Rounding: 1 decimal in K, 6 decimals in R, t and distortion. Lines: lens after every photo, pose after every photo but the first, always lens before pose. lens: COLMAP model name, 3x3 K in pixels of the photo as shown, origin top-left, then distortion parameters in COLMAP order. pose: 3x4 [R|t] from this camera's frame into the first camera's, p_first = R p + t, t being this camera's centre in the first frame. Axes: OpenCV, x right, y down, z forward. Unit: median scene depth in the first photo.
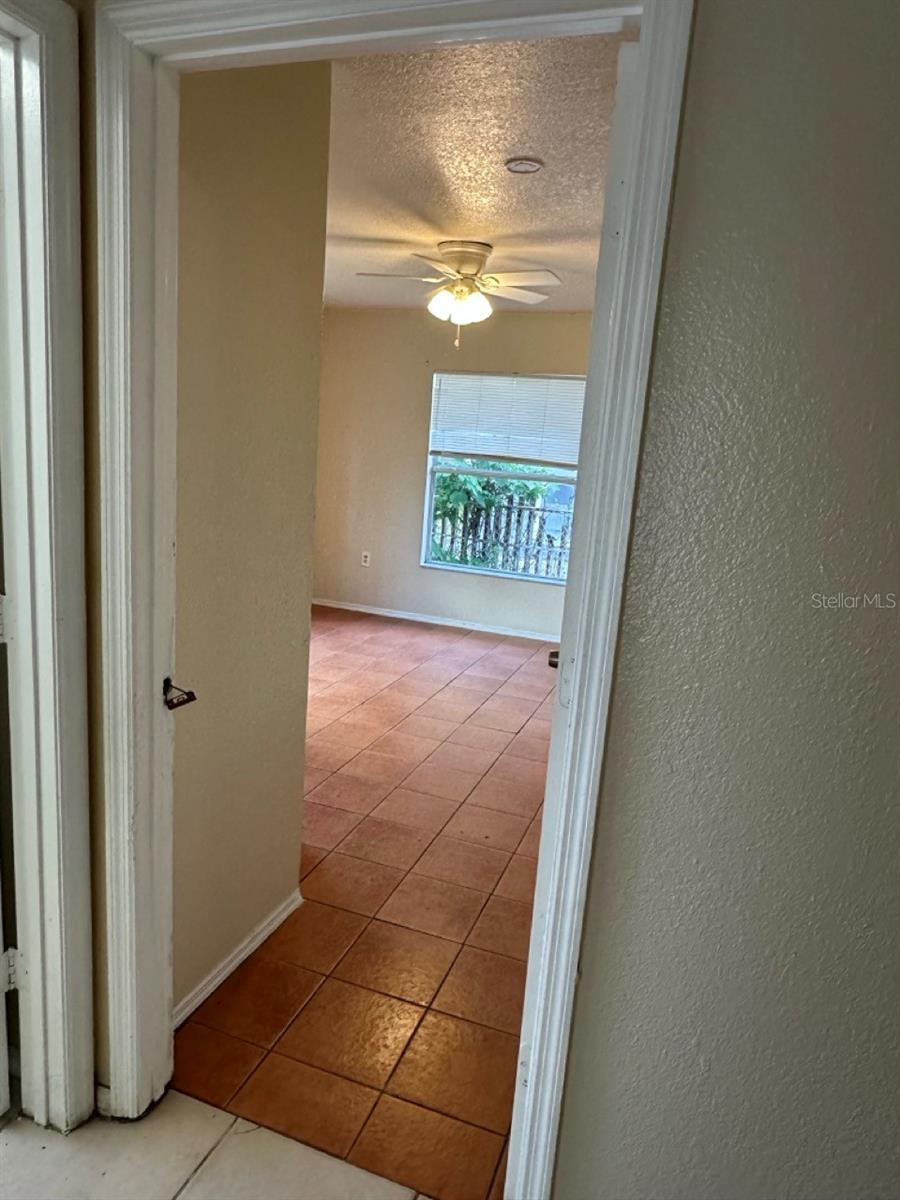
lens RADIAL K [[794.6, 0, 450.0], [0, 794.6, 600.0], [0, 0, 1]] dist [-0.002989, -0.001450]
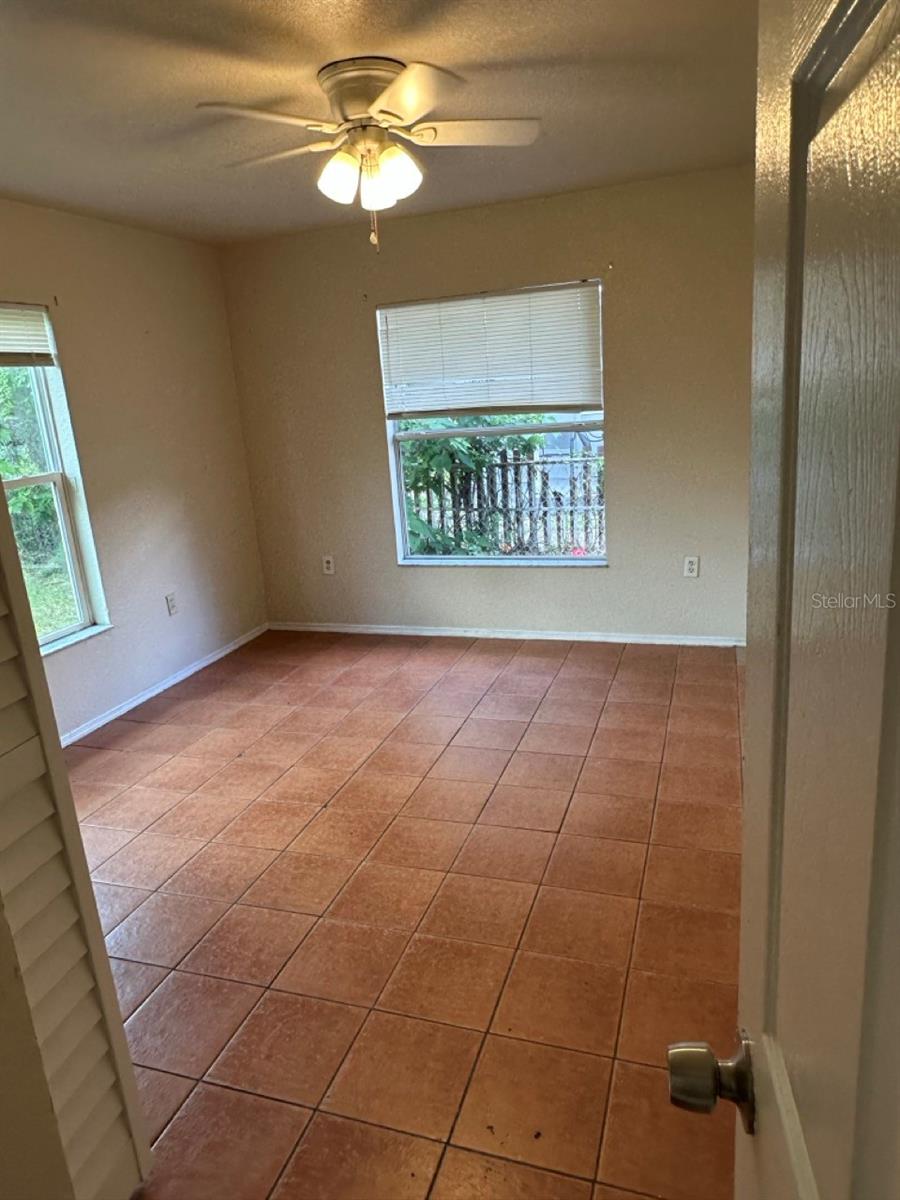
lens RADIAL K [[794.6, 0, 450.0], [0, 794.6, 600.0], [0, 0, 1]] dist [-0.002989, -0.001450]
pose [[0.989181, -0.145149, -0.021303, 0.017138], [0.146120, 0.987744, 0.054873, -0.031716], [0.013077, -0.057393, 0.998266, 0.162914]]
